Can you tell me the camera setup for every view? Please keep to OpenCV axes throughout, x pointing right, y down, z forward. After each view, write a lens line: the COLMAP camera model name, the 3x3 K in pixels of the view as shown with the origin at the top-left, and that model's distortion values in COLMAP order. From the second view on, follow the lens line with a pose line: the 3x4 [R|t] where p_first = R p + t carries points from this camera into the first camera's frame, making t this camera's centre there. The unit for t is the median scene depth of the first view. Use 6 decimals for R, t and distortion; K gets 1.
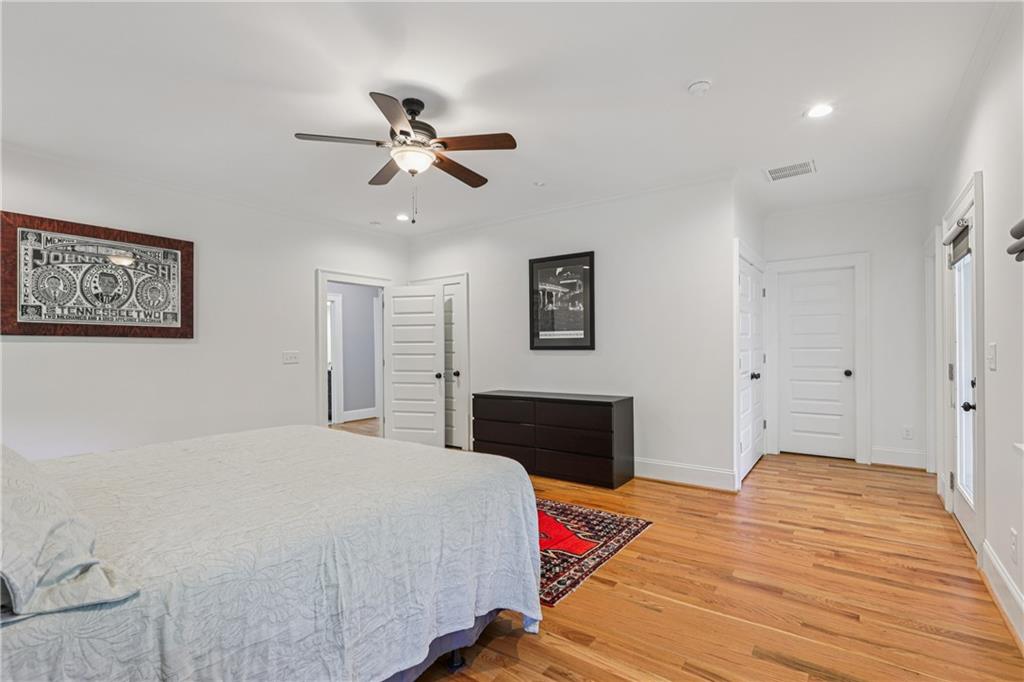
lens RADIAL K [[468.5, 0, 516.5], [0, 468.5, 346.1], [0, 0, 1]] dist [-0.002447, 0.003785]
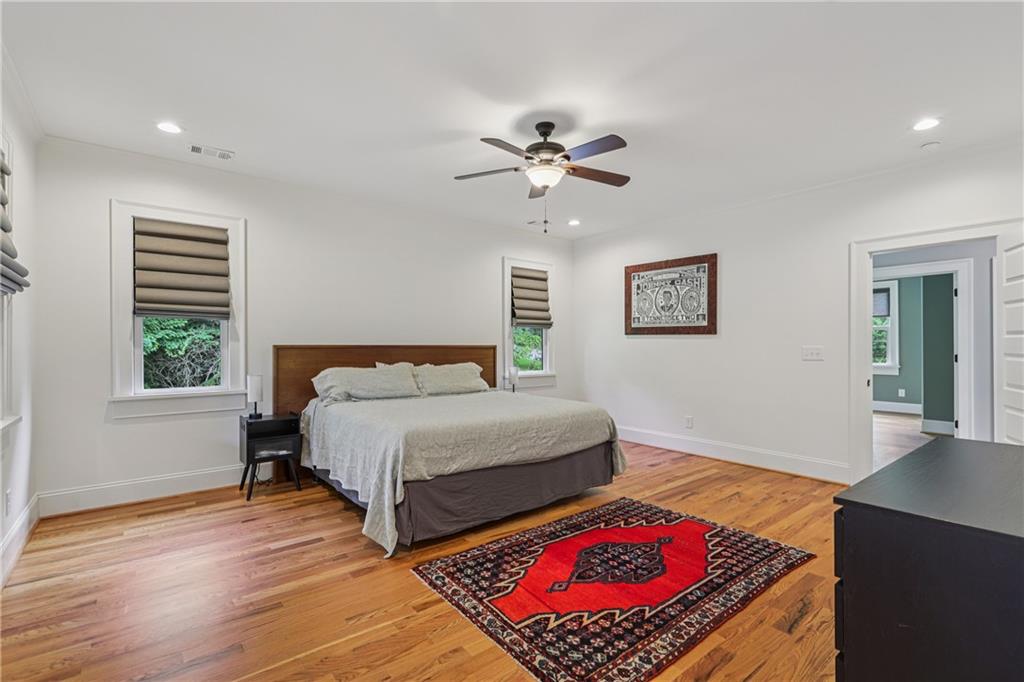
lens RADIAL K [[468.5, 0, 516.5], [0, 468.5, 346.1], [0, 0, 1]] dist [-0.002447, 0.003785]
pose [[-0.259254, 0.012729, -0.965725, 0.735568], [0.005600, 0.999916, 0.011677, -0.004077], [0.965793, -0.002381, -0.259303, 1.023921]]
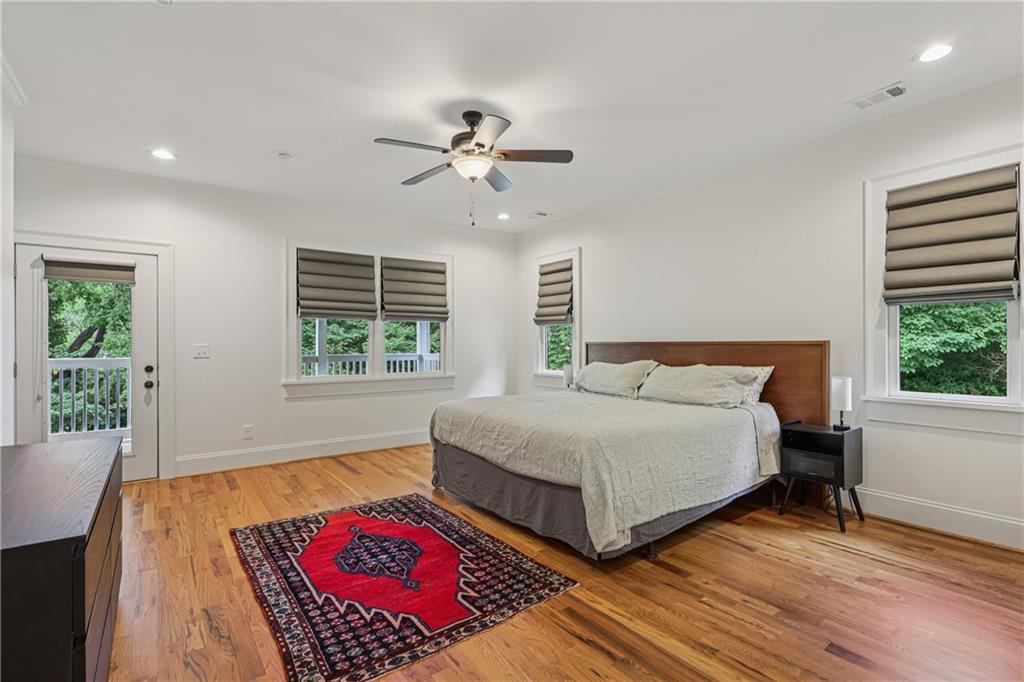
lens RADIAL K [[495.6, 0, 514.0], [0, 495.6, 344.2], [0, 0, 1]] dist [0.001158, 0.001393]
pose [[-0.948746, 0.014221, 0.315719, -0.558635], [0.013764, 0.999899, -0.003676, 0.013543], [-0.315739, 0.000858, -0.948846, 1.720732]]
